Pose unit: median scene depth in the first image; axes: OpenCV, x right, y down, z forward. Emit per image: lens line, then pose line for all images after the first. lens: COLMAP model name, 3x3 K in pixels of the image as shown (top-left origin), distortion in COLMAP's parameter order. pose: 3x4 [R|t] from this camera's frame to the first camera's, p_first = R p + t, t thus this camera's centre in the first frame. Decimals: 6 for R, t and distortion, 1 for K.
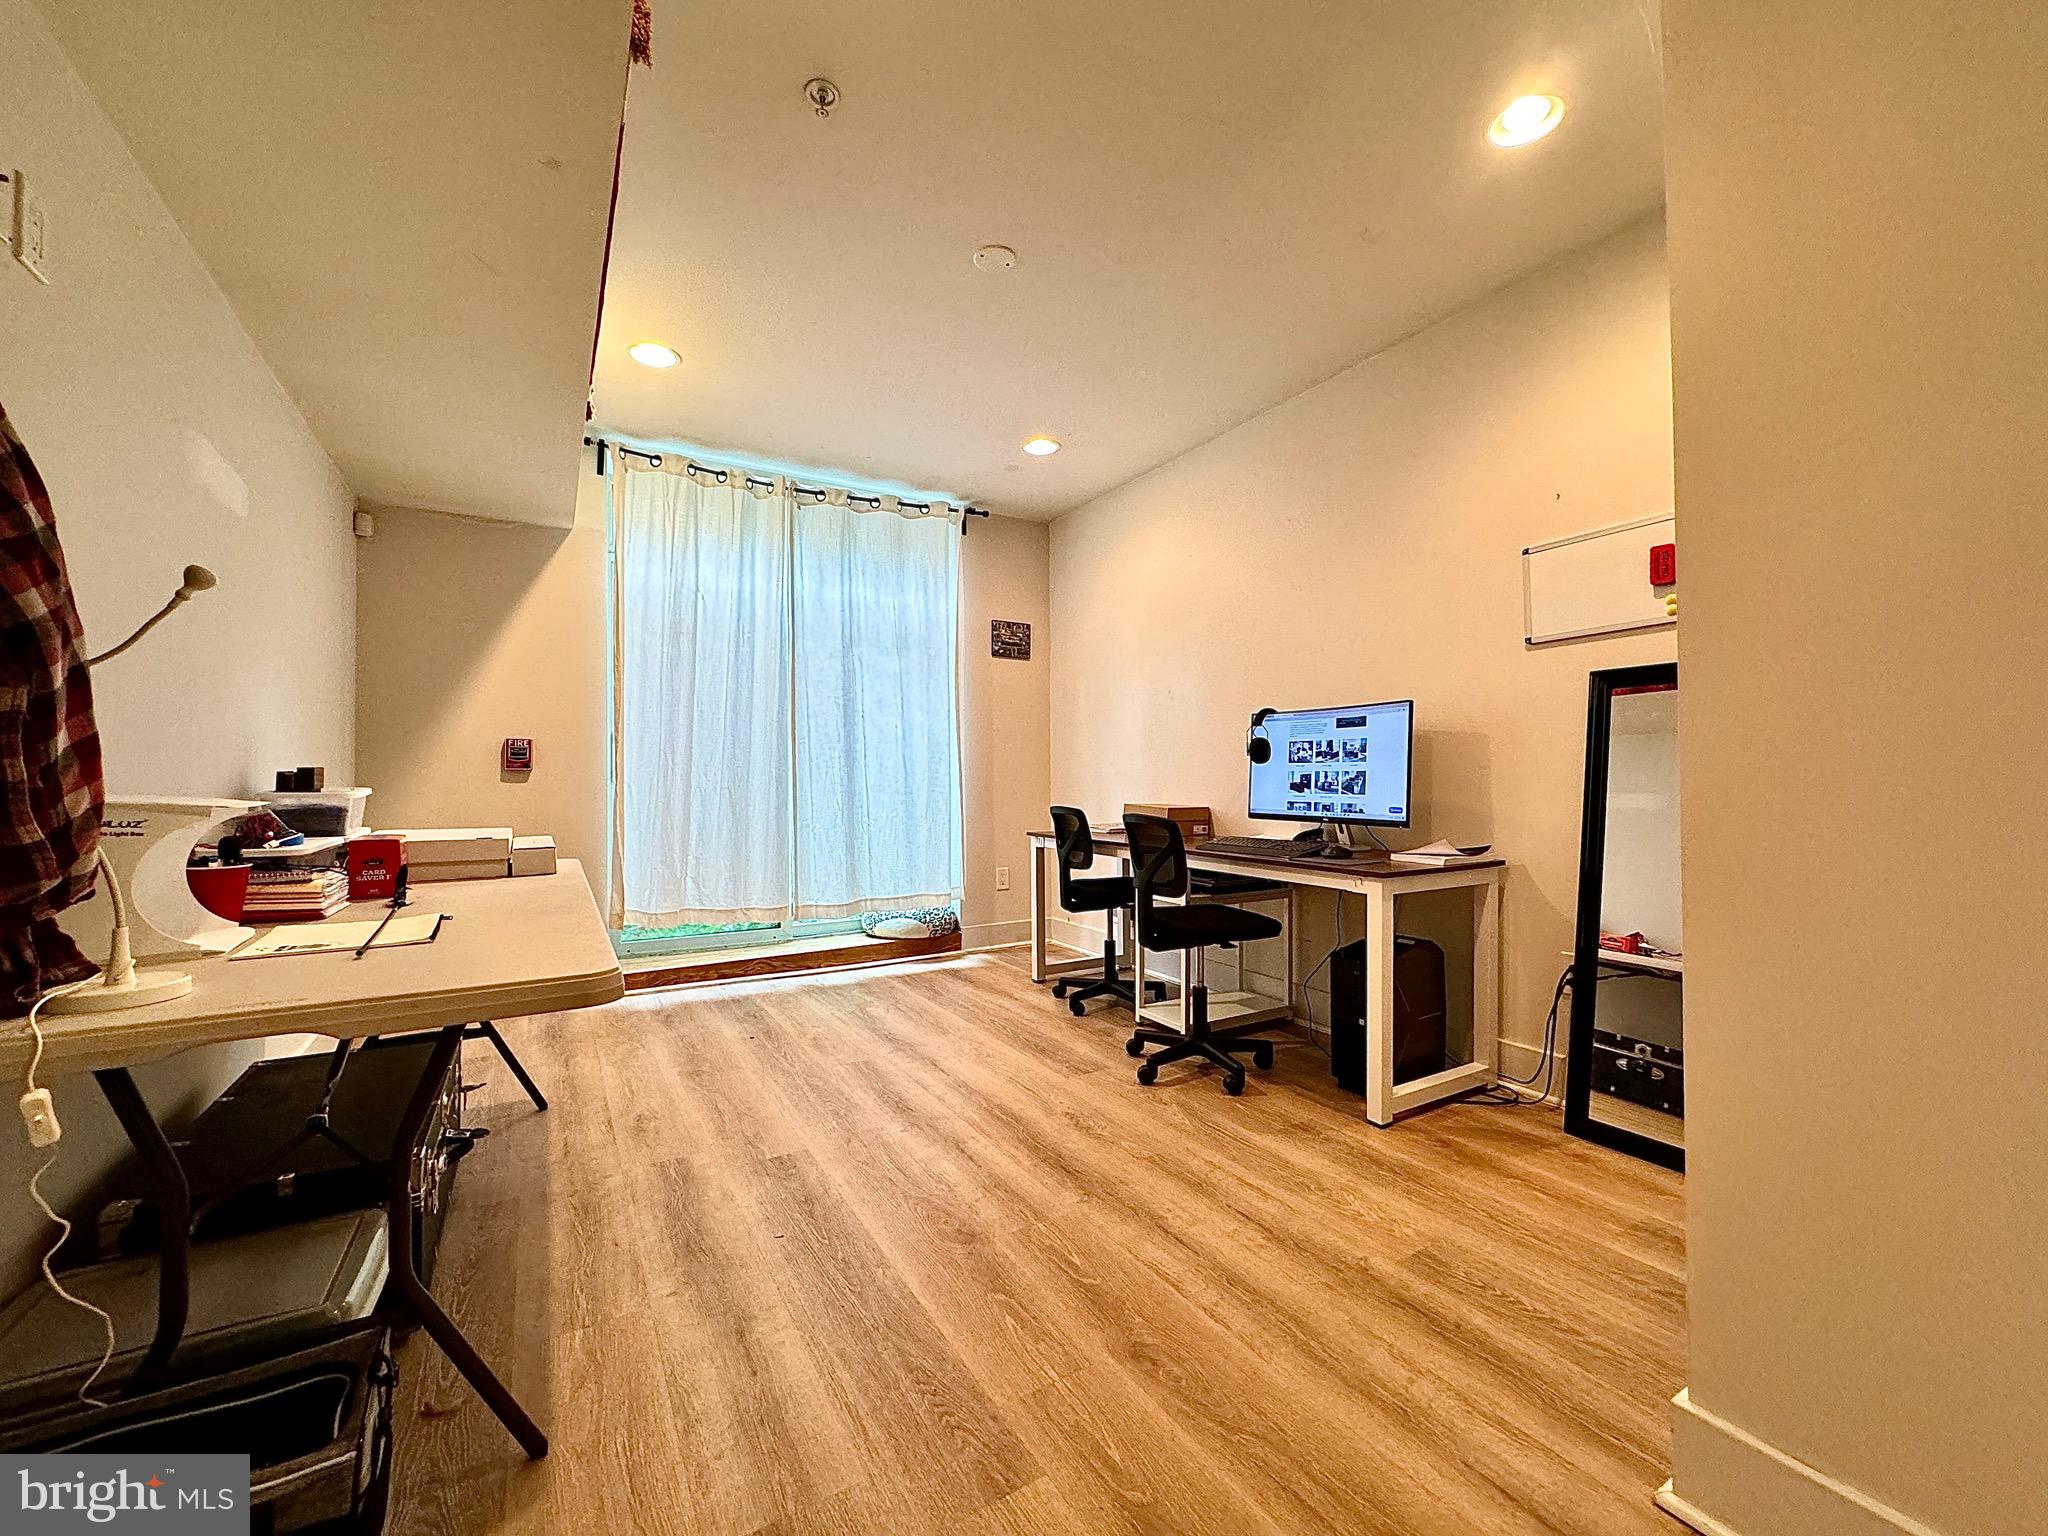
lens RADIAL K [[821.3, 0, 1022.4], [0, 821.3, 769.1], [0, 0, 1]] dist [-0.002197, -0.000025]
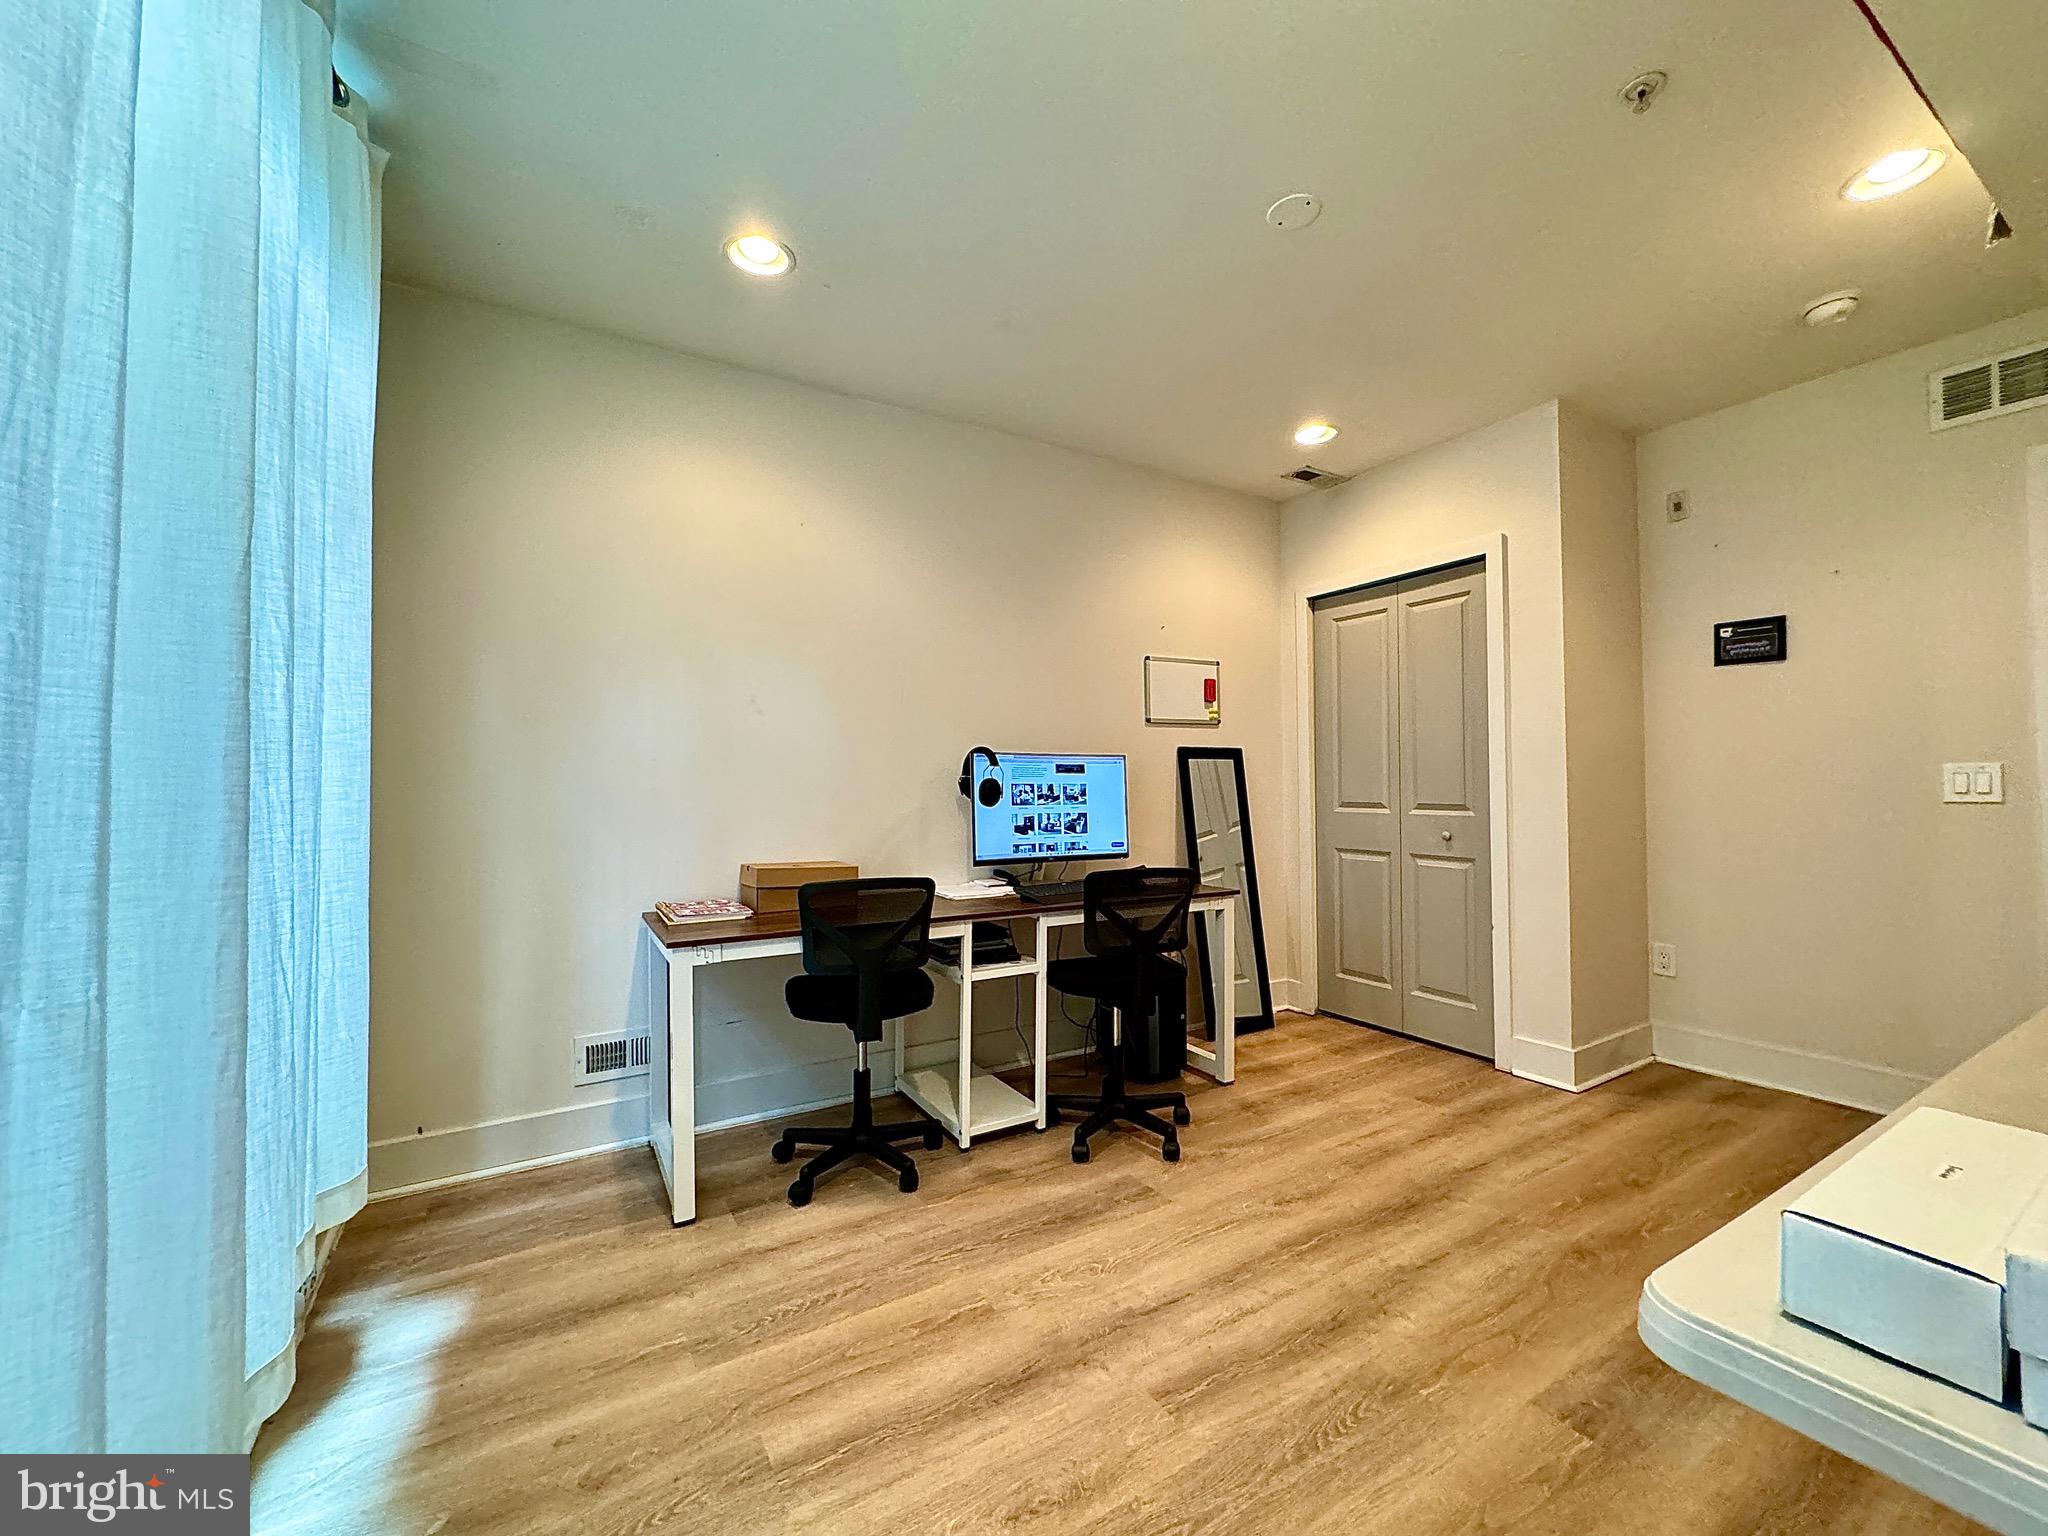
lens RADIAL K [[821.3, 0, 1022.1], [0, 821.3, 771.8], [0, 0, 1]] dist [-0.002197, -0.000025]
pose [[-0.018000, 0.025564, 0.999511, -0.712641], [-0.003195, 0.999667, -0.025625, -0.024429], [-0.999833, -0.003655, -0.017912, 1.088171]]
